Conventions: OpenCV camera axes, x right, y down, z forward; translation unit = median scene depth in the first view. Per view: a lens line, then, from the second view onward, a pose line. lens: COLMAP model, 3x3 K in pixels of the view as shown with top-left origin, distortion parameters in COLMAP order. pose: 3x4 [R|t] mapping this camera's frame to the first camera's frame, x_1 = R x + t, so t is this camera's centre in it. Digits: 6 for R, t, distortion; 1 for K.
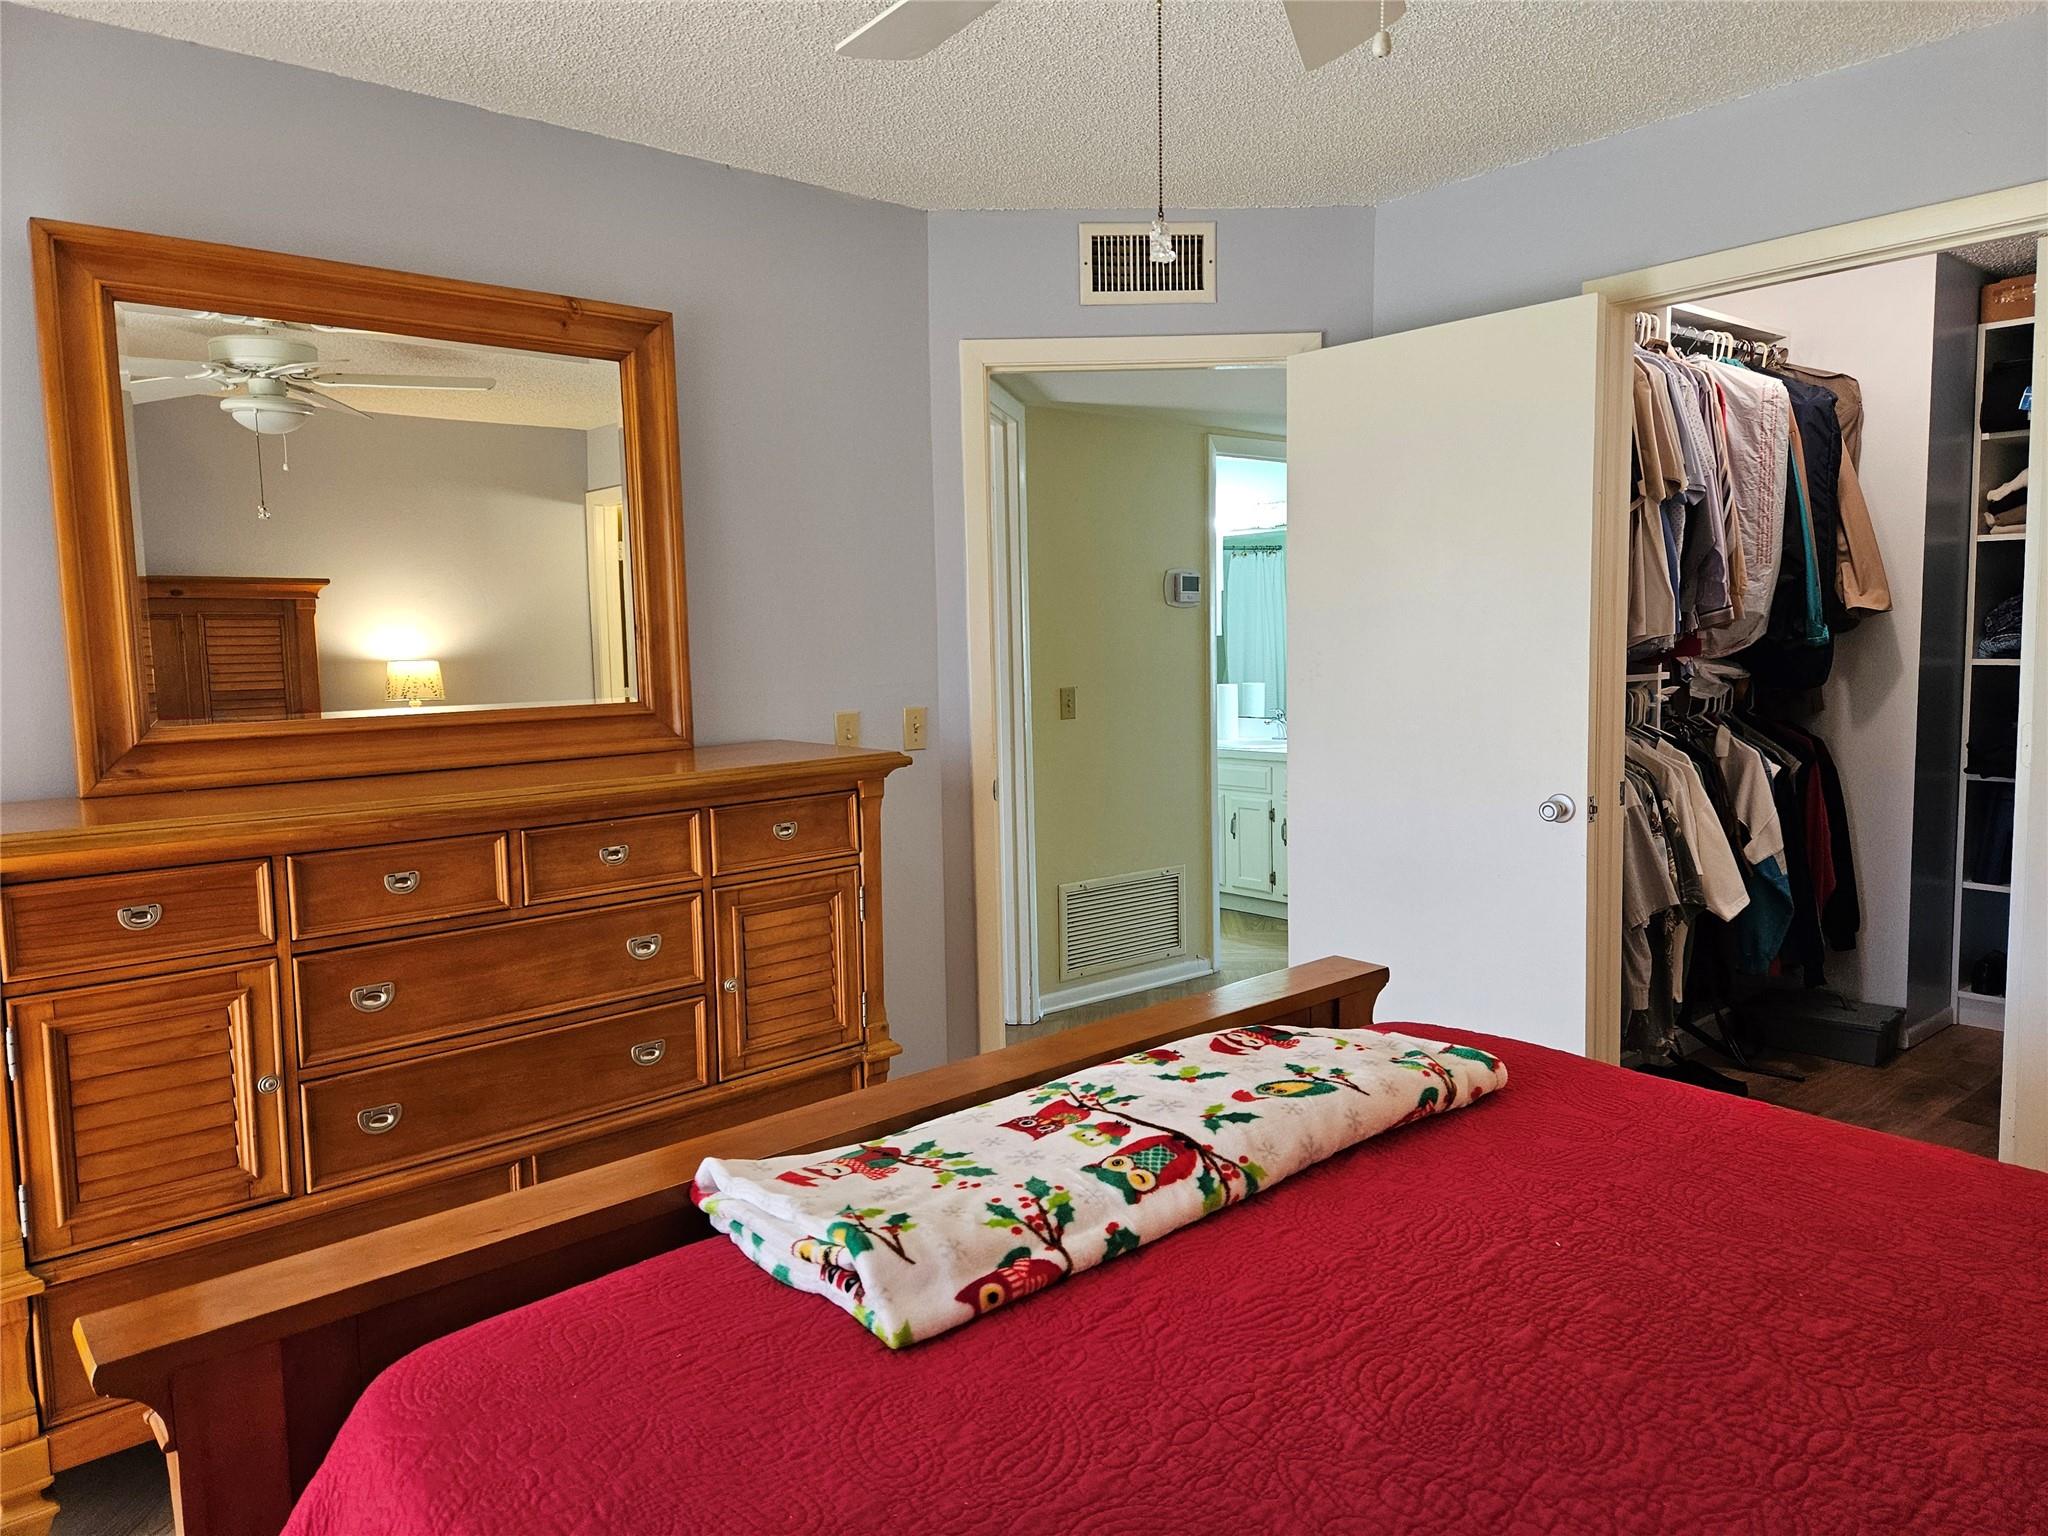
lens RADIAL K [[1378.7, 0, 1013.5], [0, 1378.7, 752.4], [0, 0, 1]] dist [0.073648, -0.064336]
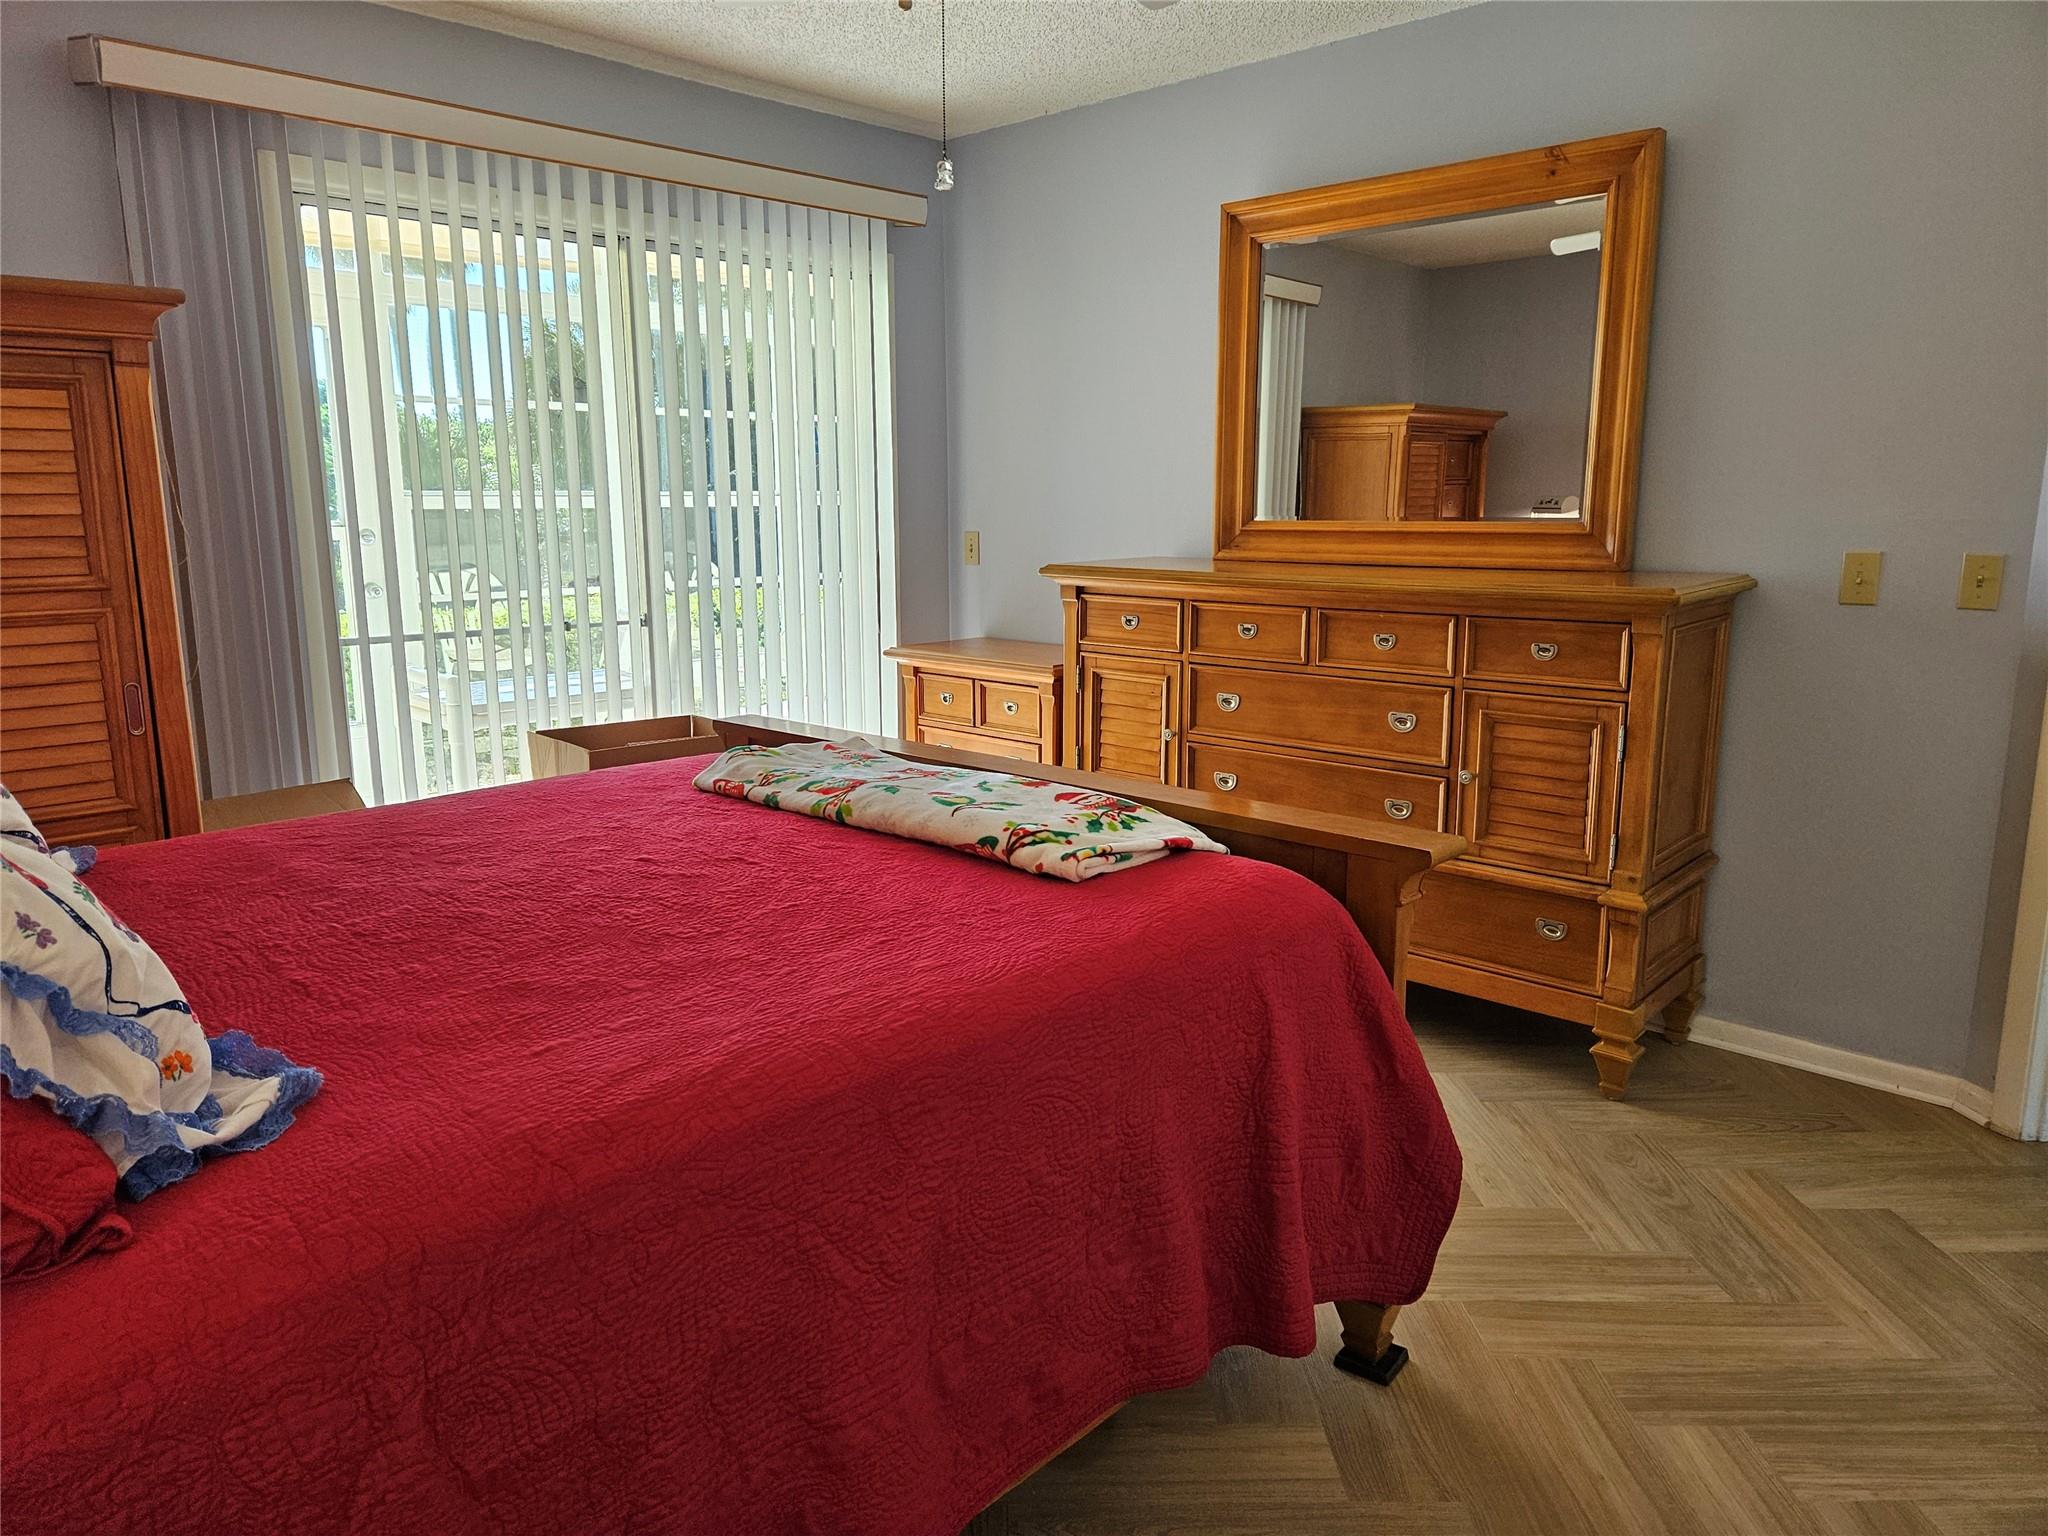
lens RADIAL K [[1378.7, 0, 1013.5], [0, 1378.7, 752.4], [0, 0, 1]] dist [0.073648, -0.064336]
pose [[0.088412, 0.205145, -0.974730, 1.362292], [-0.084115, 0.976605, 0.197910, -0.070188], [0.992526, 0.064492, 0.103599, 0.815309]]
